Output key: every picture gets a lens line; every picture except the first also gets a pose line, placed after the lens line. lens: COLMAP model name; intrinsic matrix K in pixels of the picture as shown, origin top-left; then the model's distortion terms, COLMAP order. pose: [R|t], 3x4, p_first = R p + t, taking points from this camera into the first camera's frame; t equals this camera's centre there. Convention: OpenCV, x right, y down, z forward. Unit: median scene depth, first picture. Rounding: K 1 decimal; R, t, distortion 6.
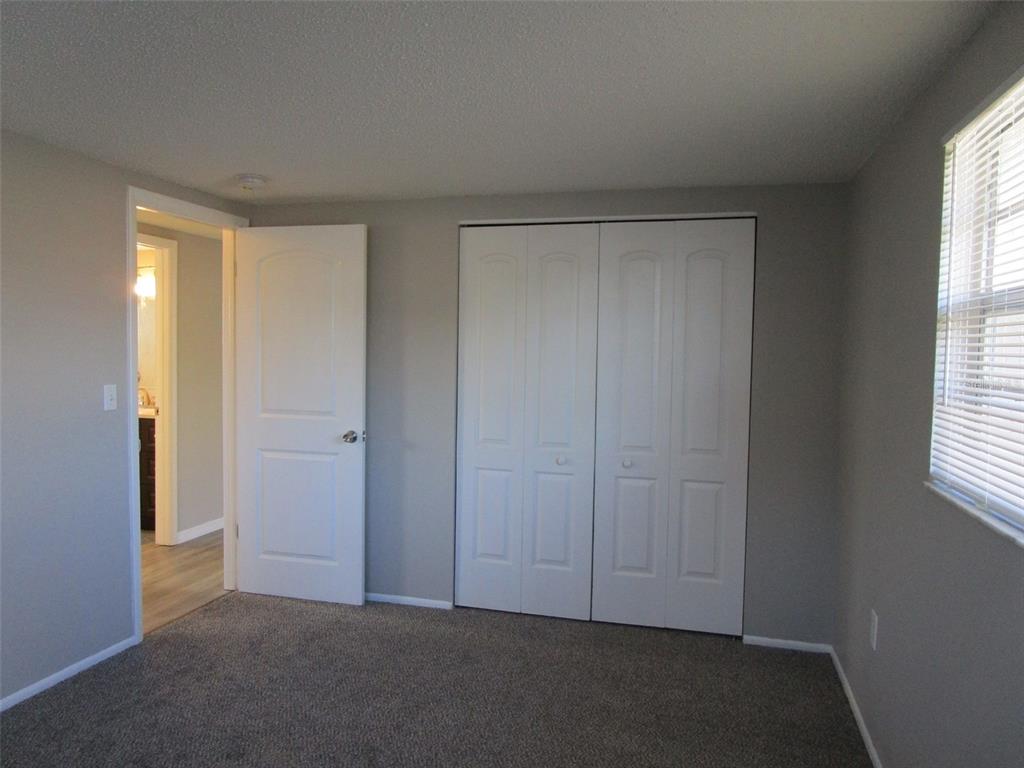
lens RADIAL K [[729.3, 0, 508.4], [0, 729.3, 381.6], [0, 0, 1]] dist [-0.030922, 0.007549]
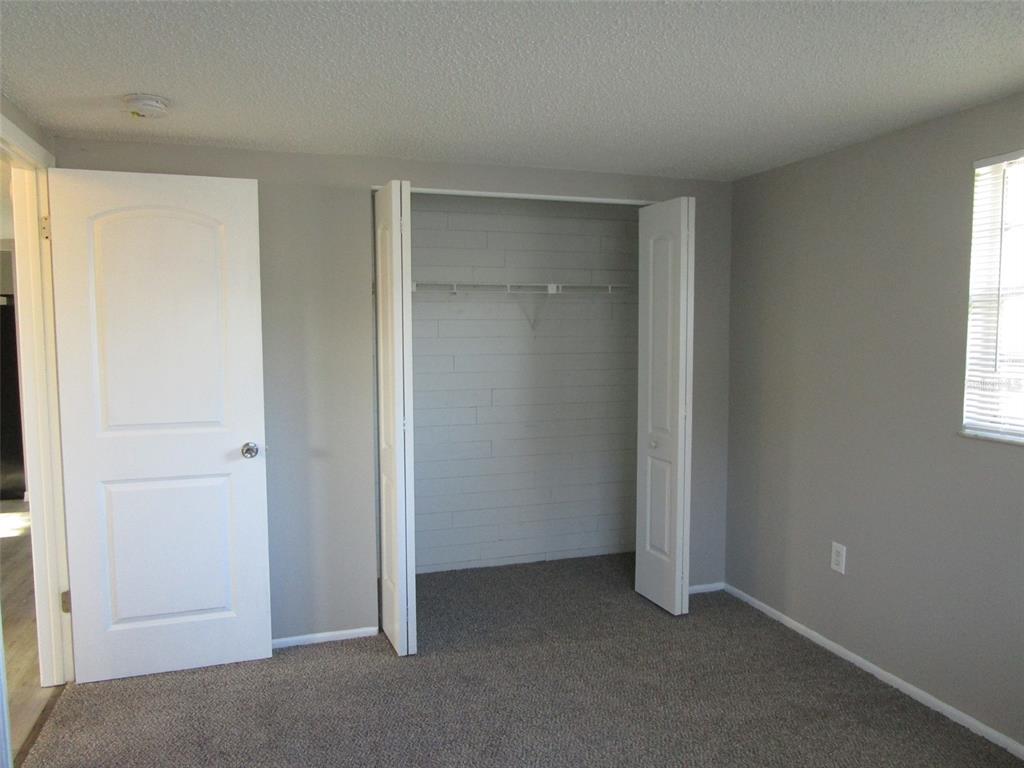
lens RADIAL K [[729.3, 0, 508.8], [0, 729.3, 385.8], [0, 0, 1]] dist [-0.030922, 0.007549]
pose [[0.835161, -0.062349, 0.546460, -0.406498], [0.042445, 0.997897, 0.048987, -0.020475], [-0.548365, -0.017717, 0.836051, 0.191621]]
